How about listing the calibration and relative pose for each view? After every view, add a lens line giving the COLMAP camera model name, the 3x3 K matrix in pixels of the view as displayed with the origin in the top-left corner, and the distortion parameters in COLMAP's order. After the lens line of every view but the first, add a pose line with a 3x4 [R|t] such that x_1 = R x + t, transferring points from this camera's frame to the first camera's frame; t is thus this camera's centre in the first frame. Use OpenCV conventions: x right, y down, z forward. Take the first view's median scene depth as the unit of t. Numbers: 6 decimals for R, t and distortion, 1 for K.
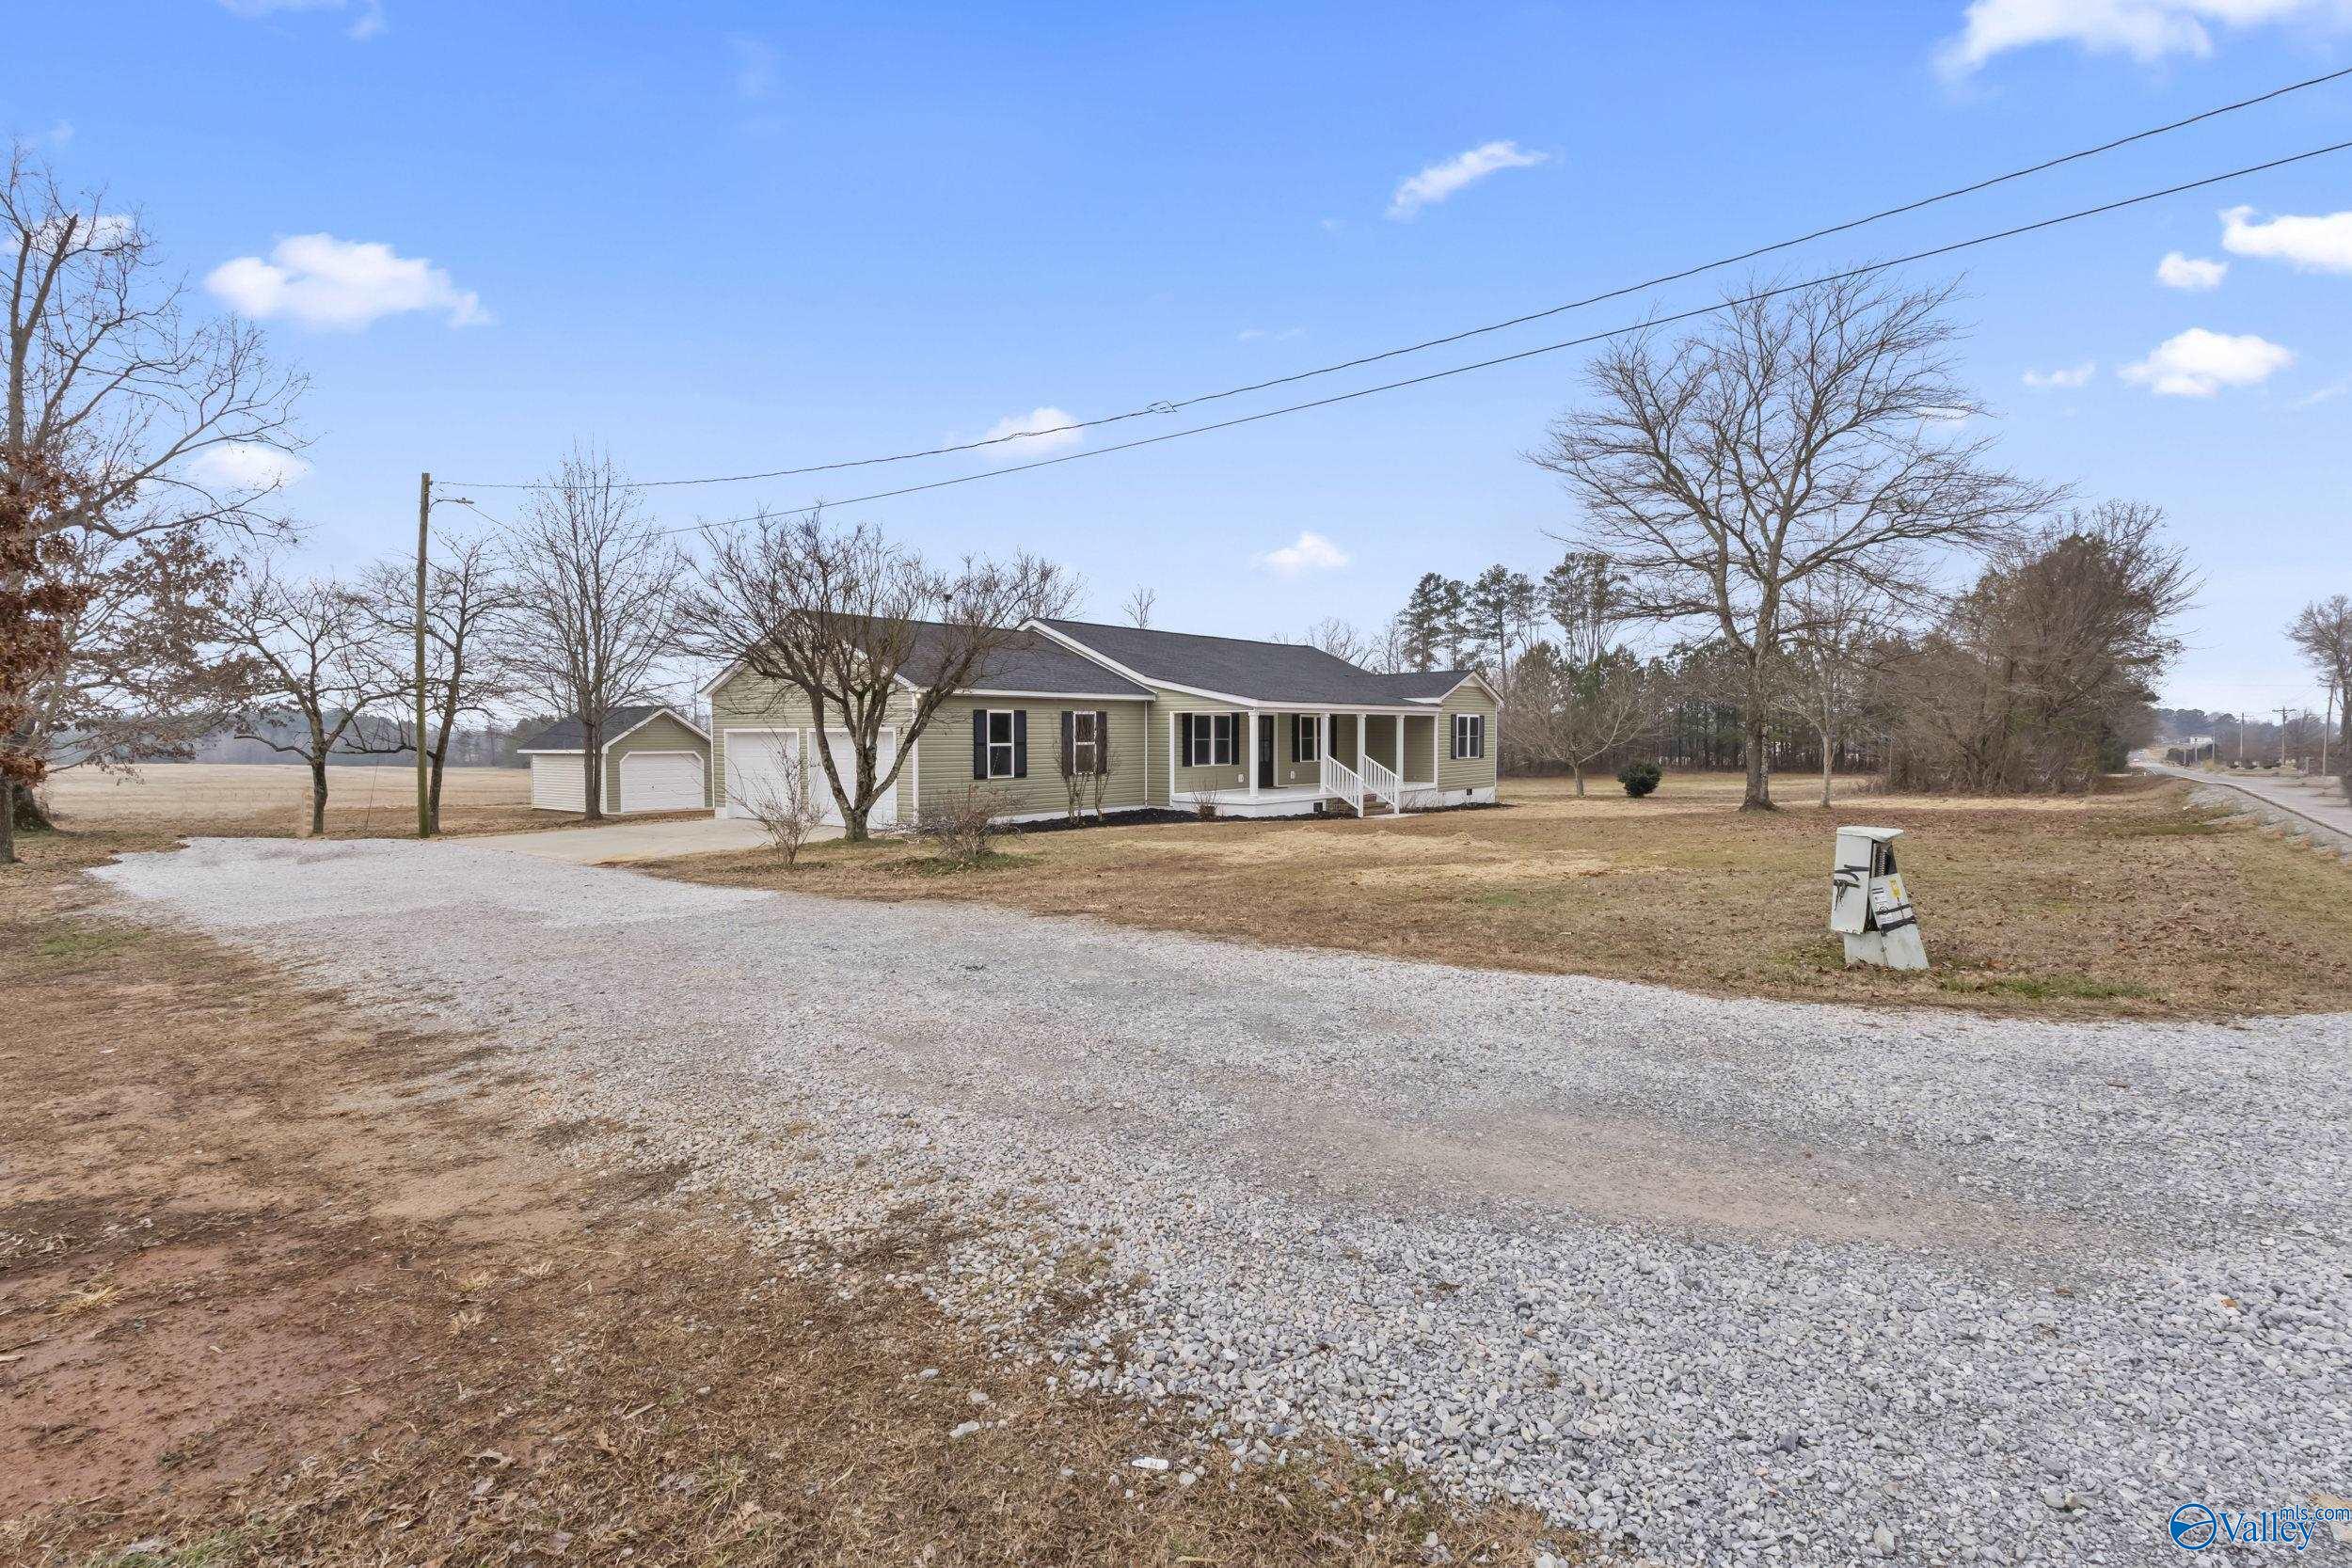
lens RADIAL K [[1150.8, 0, 1178.3], [0, 1150.8, 781.0], [0, 0, 1]] dist [0.000379, 0.000098]
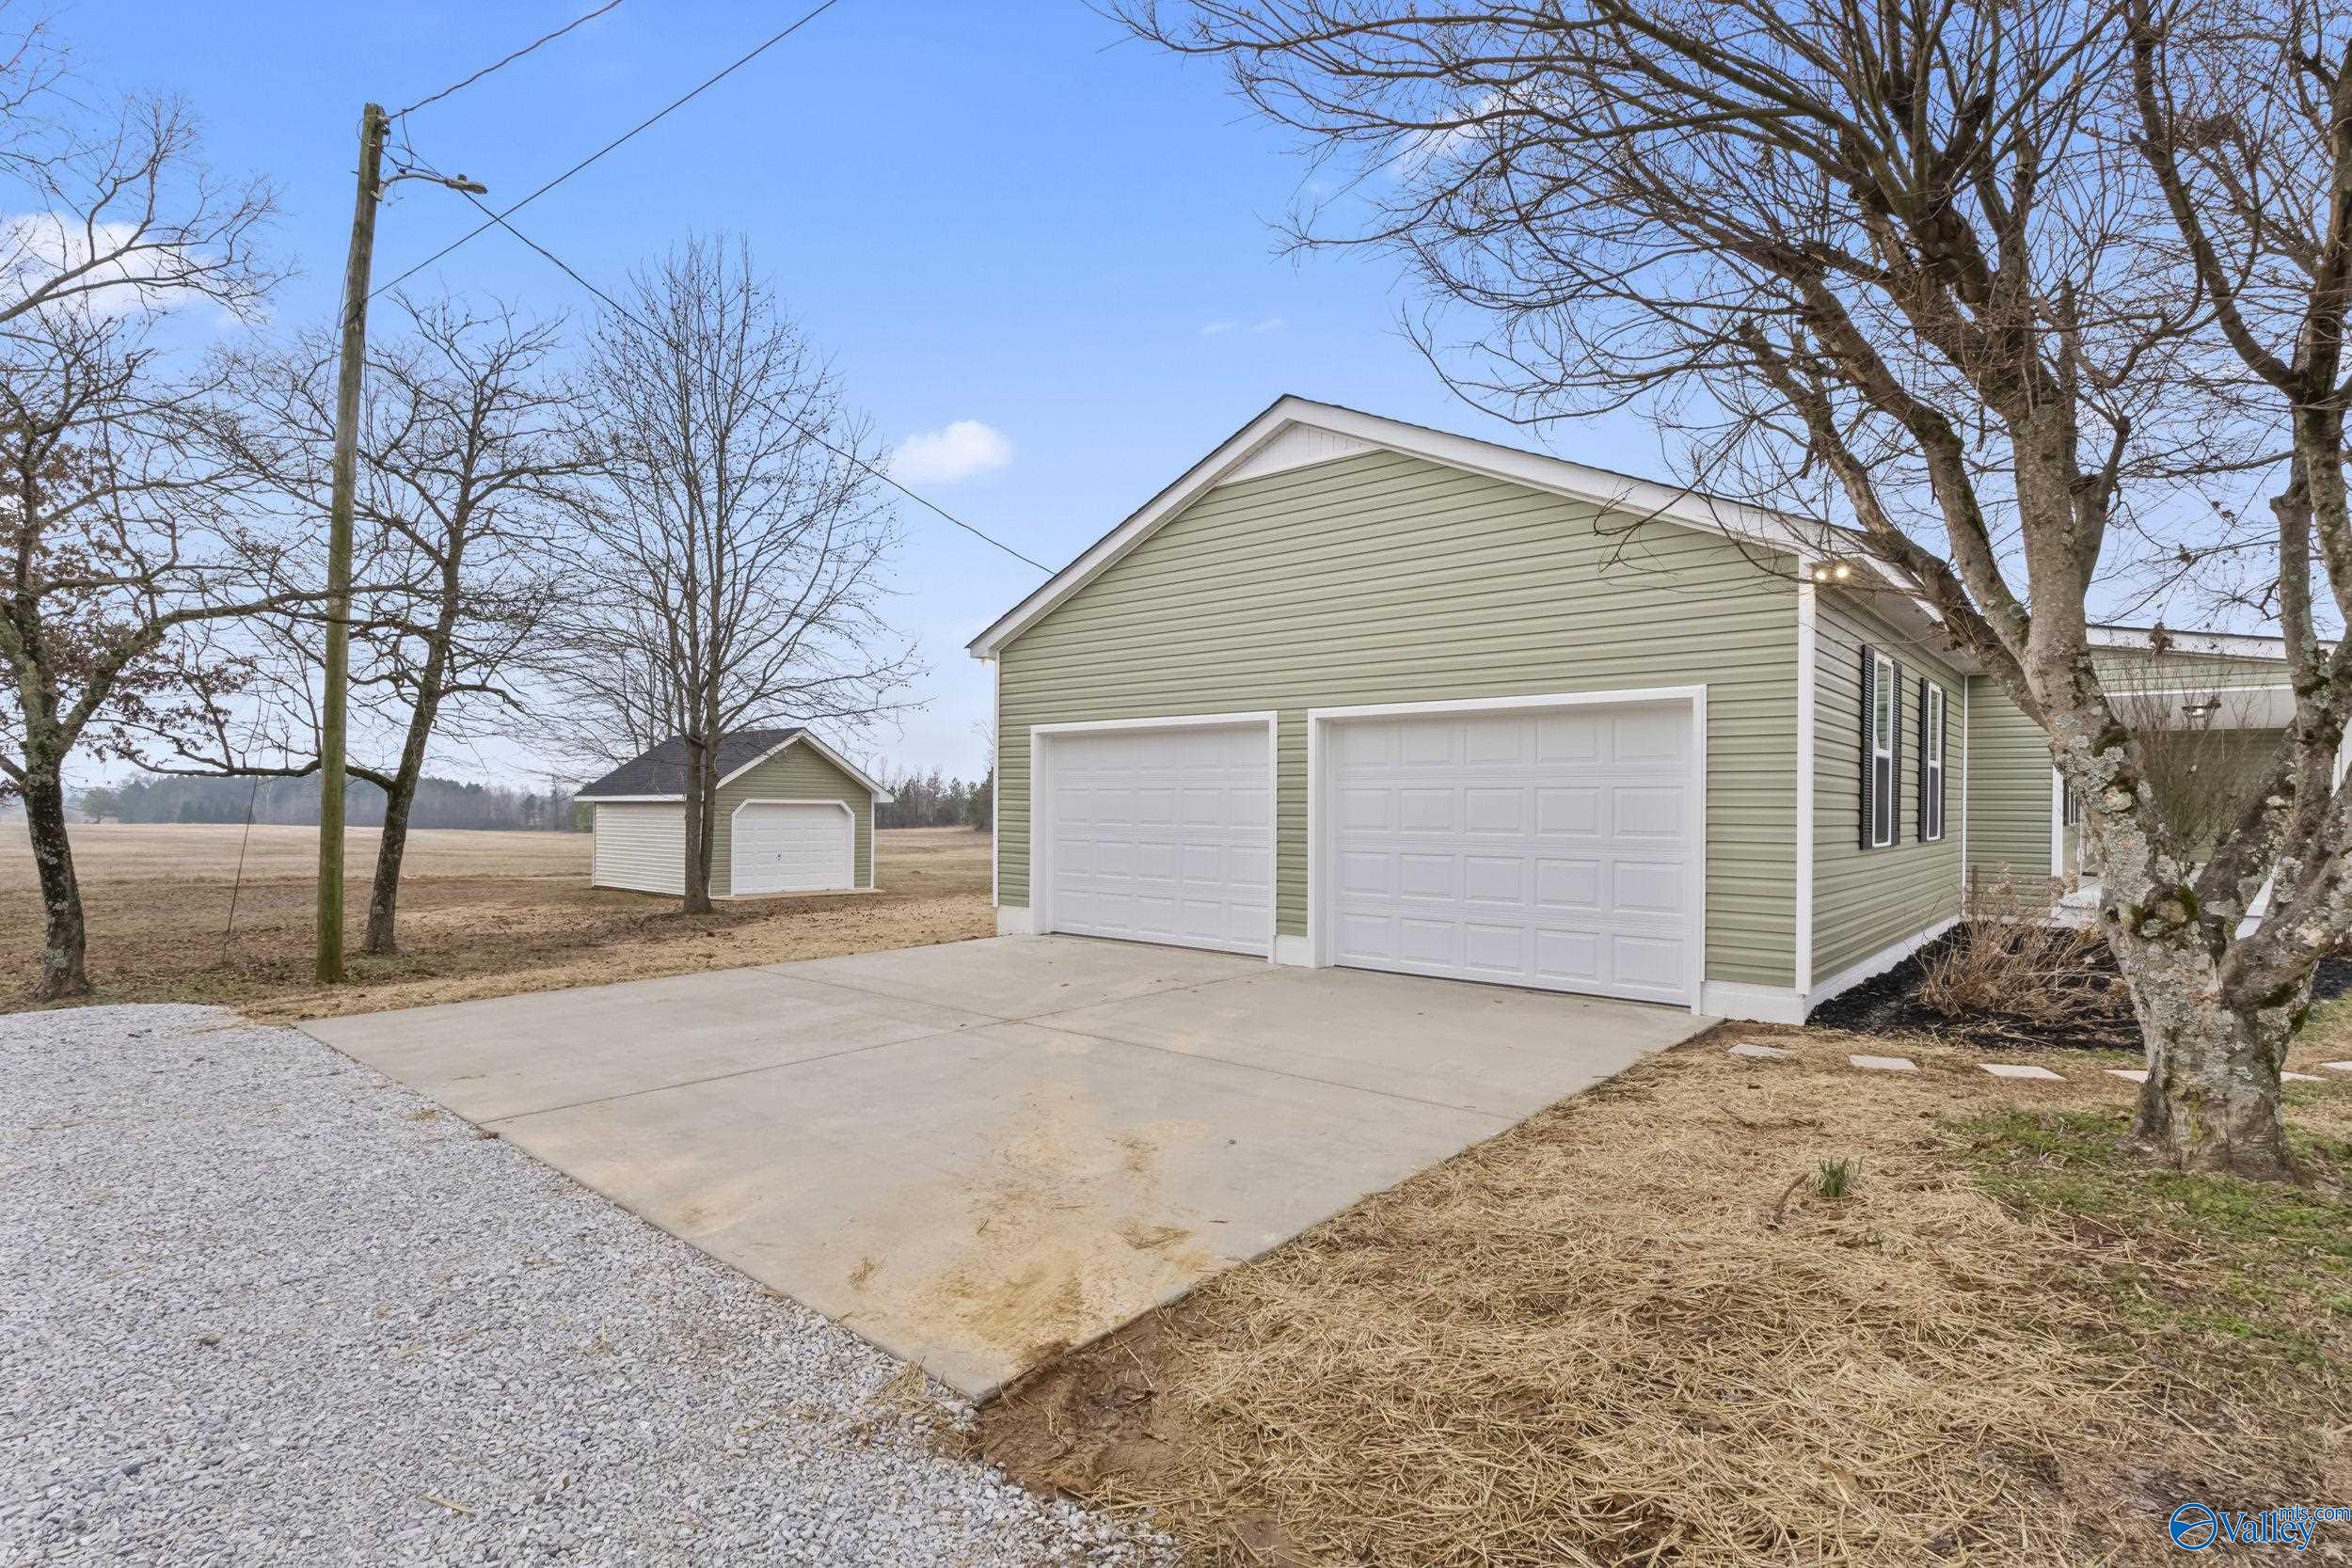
lens RADIAL K [[1150.8, 0, 1173.5], [0, 1150.8, 792.9], [0, 0, 1]] dist [0.000379, 0.000098]
pose [[0.998869, 0.009296, -0.046634, -0.252723], [-0.011733, 0.998565, -0.052247, 0.001239], [0.046081, 0.052735, 0.997545, 0.450797]]
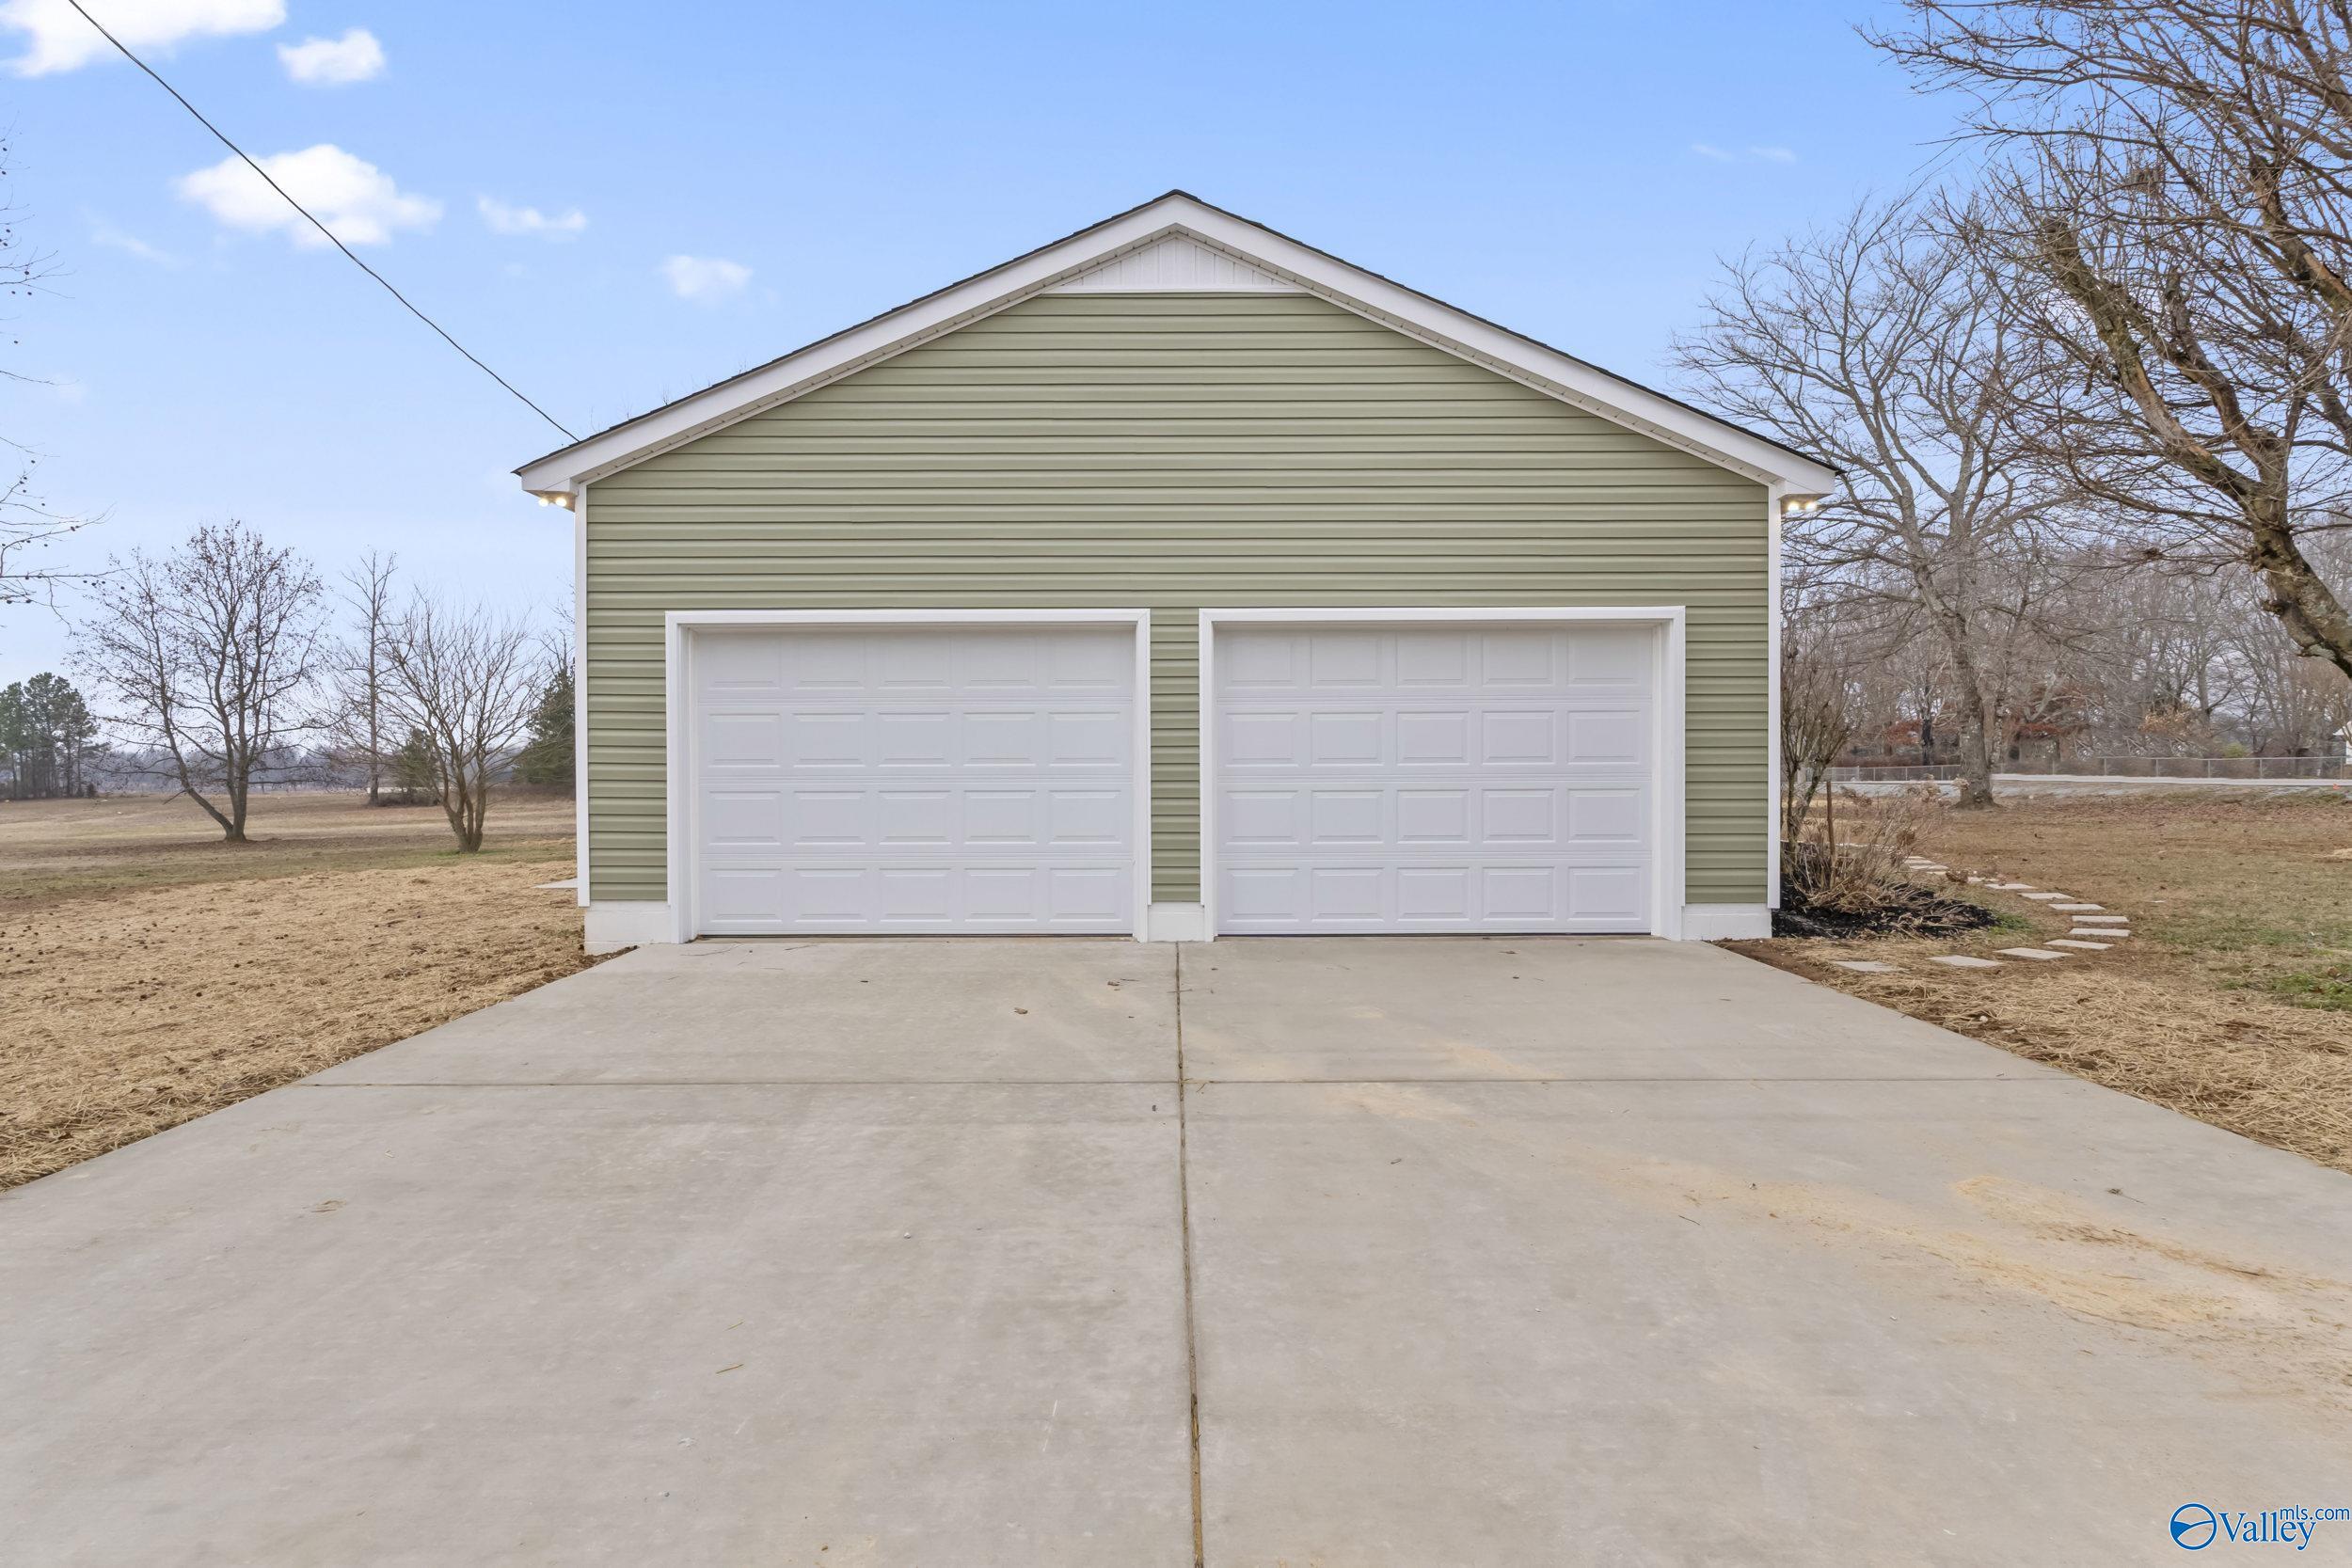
lens RADIAL K [[1150.8, 0, 1165.8], [0, 1150.8, 764.8], [0, 0, 1]] dist [0.000379, 0.000098]
pose [[0.783889, -0.005272, 0.620878, -0.373245], [0.028896, 0.999190, -0.027998, 0.001076], [-0.620228, 0.039888, 0.783407, 0.565590]]
